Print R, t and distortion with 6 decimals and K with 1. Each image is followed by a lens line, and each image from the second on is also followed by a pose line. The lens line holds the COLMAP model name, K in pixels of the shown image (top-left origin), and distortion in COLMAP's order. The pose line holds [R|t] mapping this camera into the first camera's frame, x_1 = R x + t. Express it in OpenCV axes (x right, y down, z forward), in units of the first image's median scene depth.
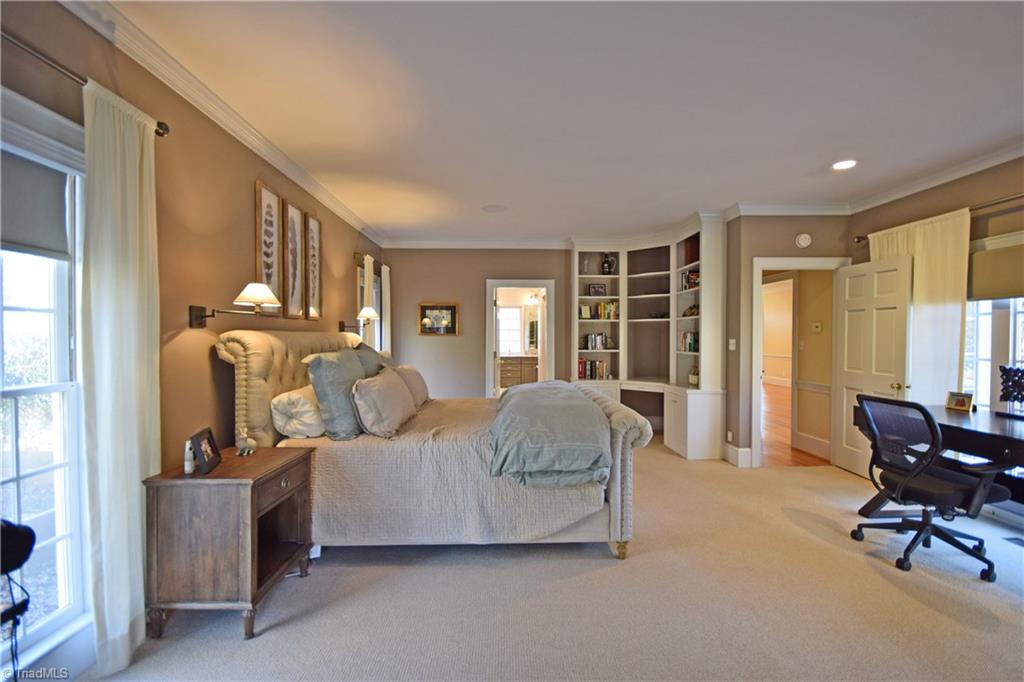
lens RADIAL K [[448.6, 0, 506.2], [0, 448.6, 341.2], [0, 0, 1]] dist [0.008675, -0.006798]
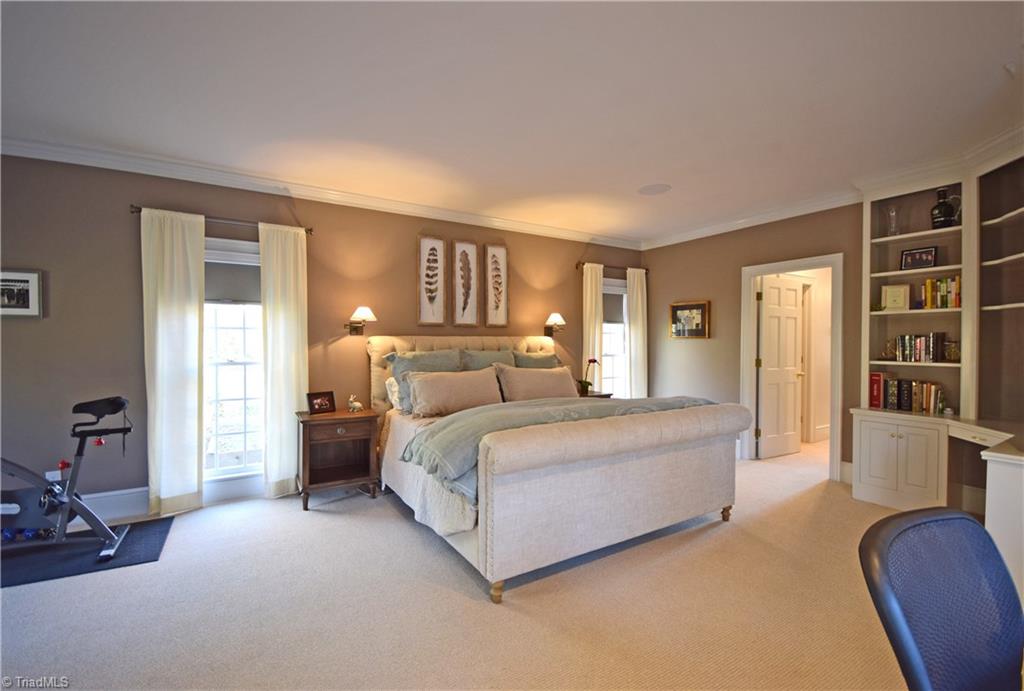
lens RADIAL K [[437.0, 0, 506.3], [0, 437.0, 347.6], [0, 0, 1]] dist [-0.002853, -0.001708]
pose [[0.509284, 0.012460, -0.860508, 0.421300], [-0.007210, 0.999922, 0.010211, -0.000978], [0.860568, 0.001004, 0.509334, 0.260211]]
